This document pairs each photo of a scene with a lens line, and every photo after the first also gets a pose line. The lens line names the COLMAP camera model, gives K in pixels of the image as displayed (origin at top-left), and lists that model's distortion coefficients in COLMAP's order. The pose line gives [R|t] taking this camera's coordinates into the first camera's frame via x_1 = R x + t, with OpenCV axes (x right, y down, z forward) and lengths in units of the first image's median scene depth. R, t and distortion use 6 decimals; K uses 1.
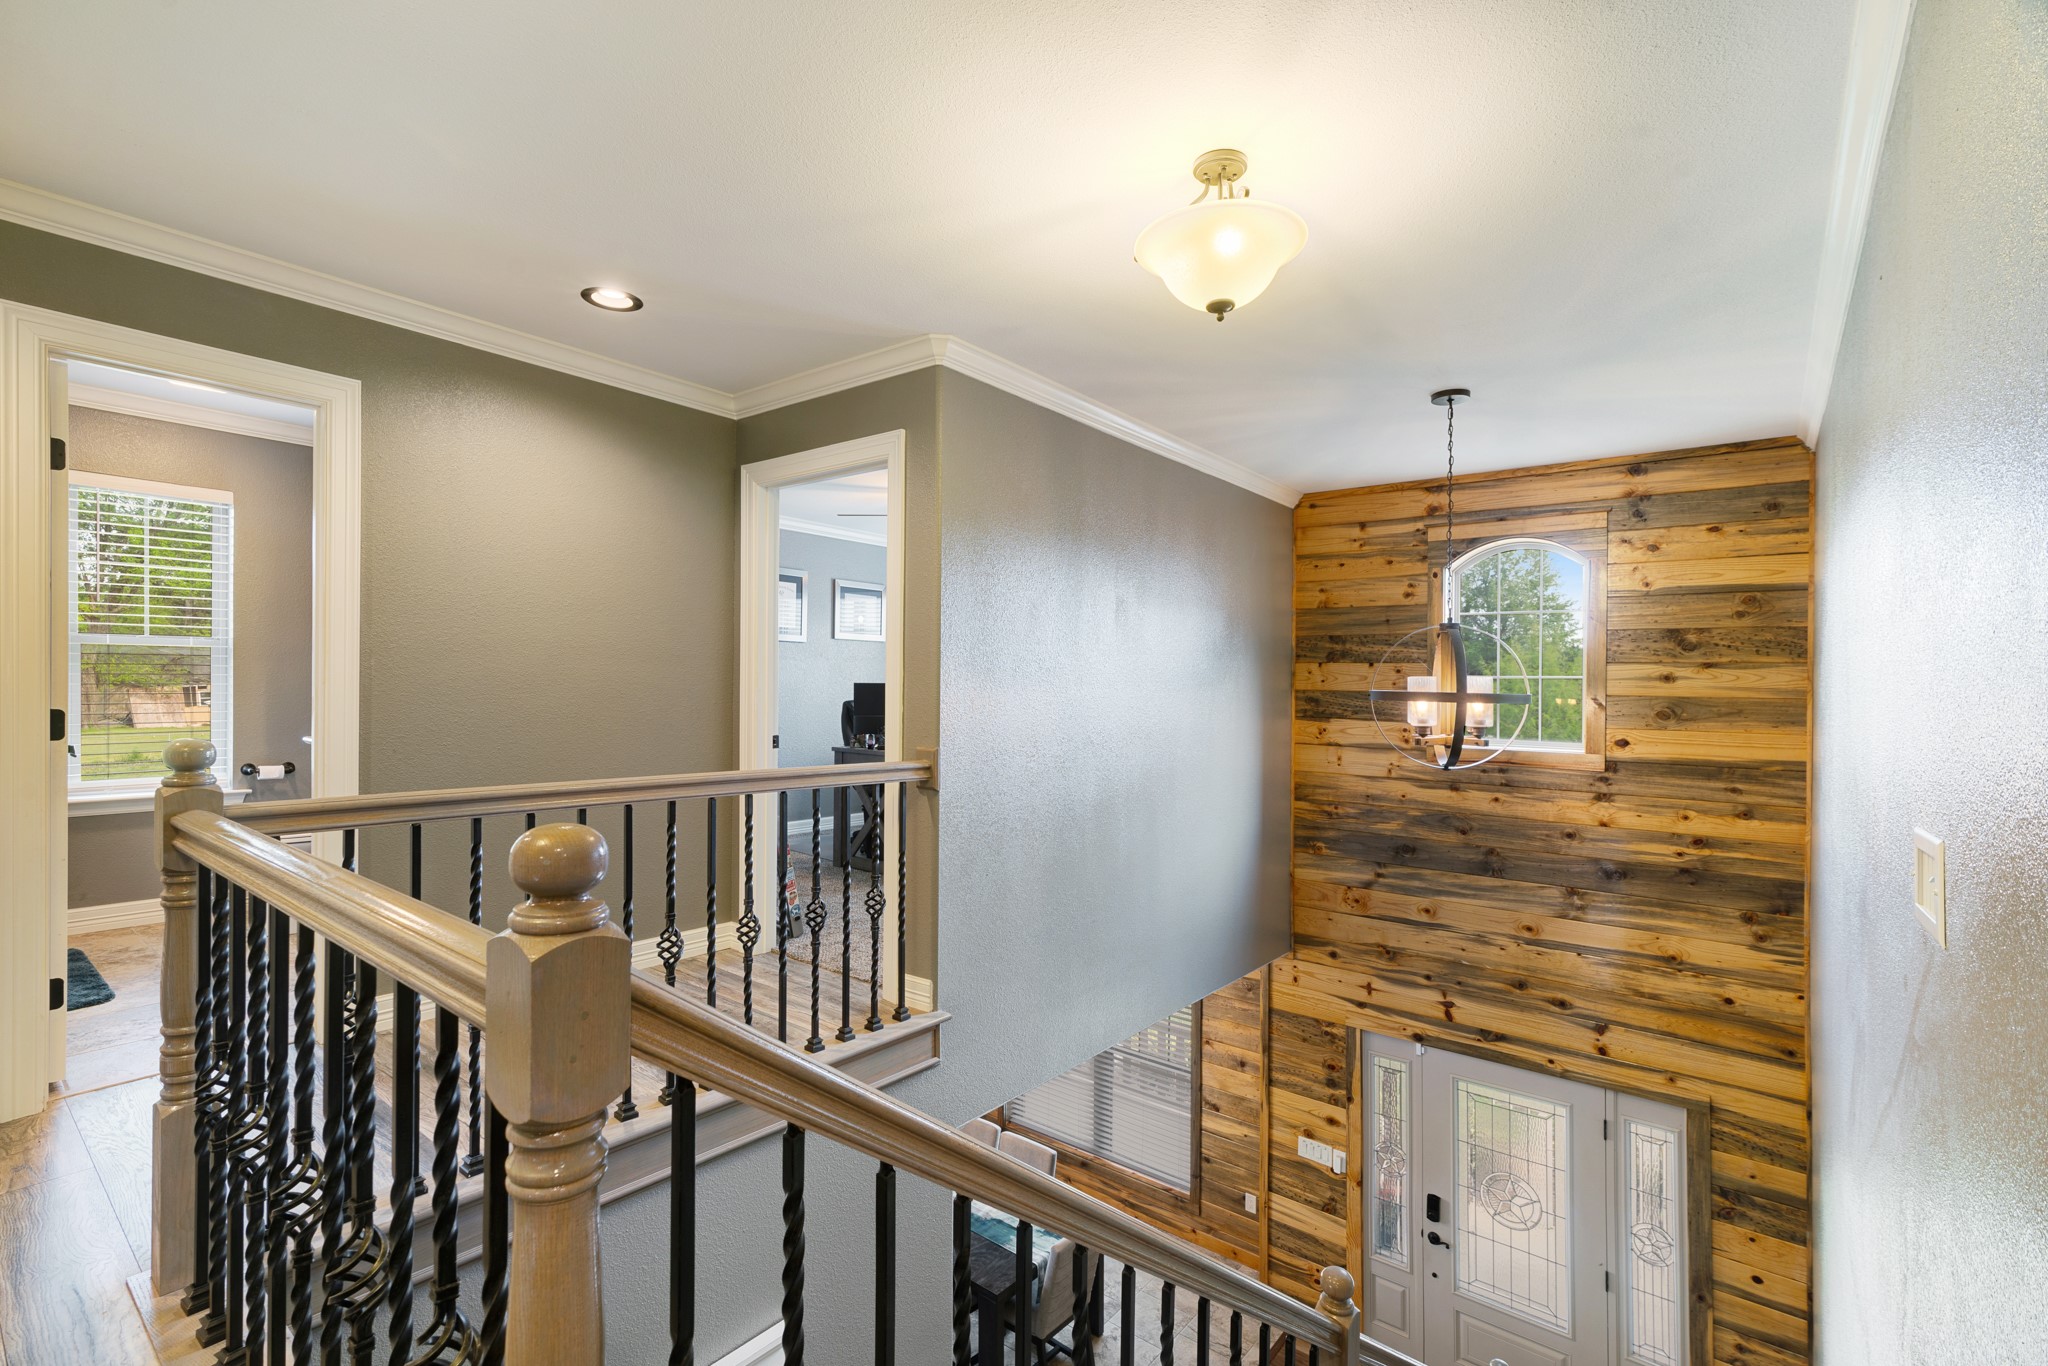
lens RADIAL K [[934.0, 0, 1023.9], [0, 934.0, 680.2], [0, 0, 1]] dist [-0.001699, -0.001343]
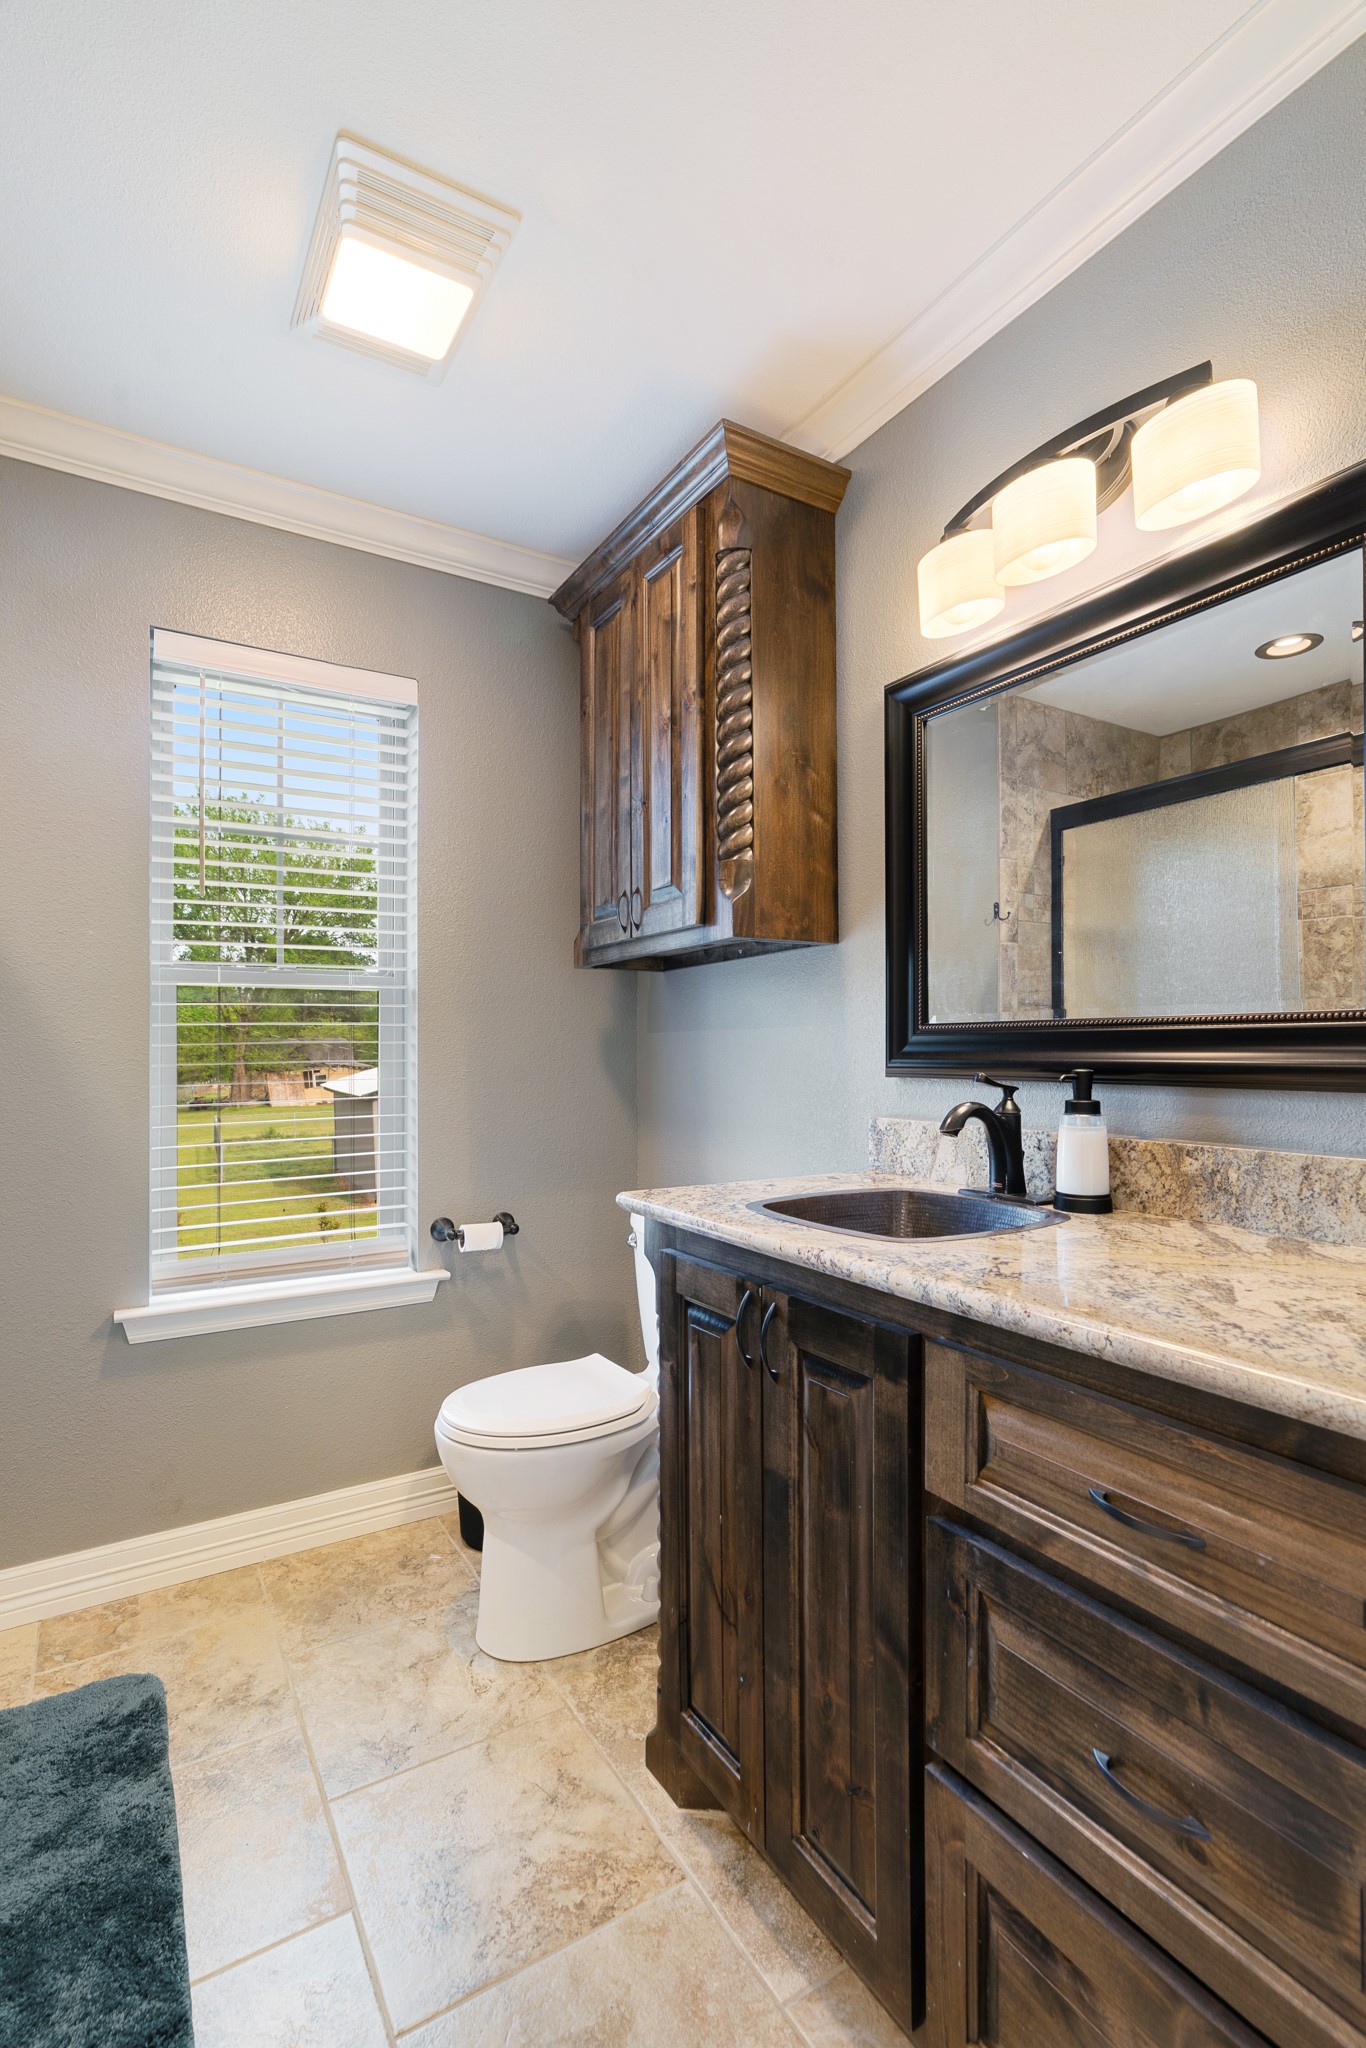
lens RADIAL K [[934.0, 0, 678.0], [0, 934.0, 1025.4], [0, 0, 1]] dist [-0.001699, -0.001343]
pose [[0.939909, -0.025826, -0.340448, -0.543676], [0.013796, 0.999194, -0.037709, 0.007782], [0.341147, 0.030746, 0.939507, 0.573735]]
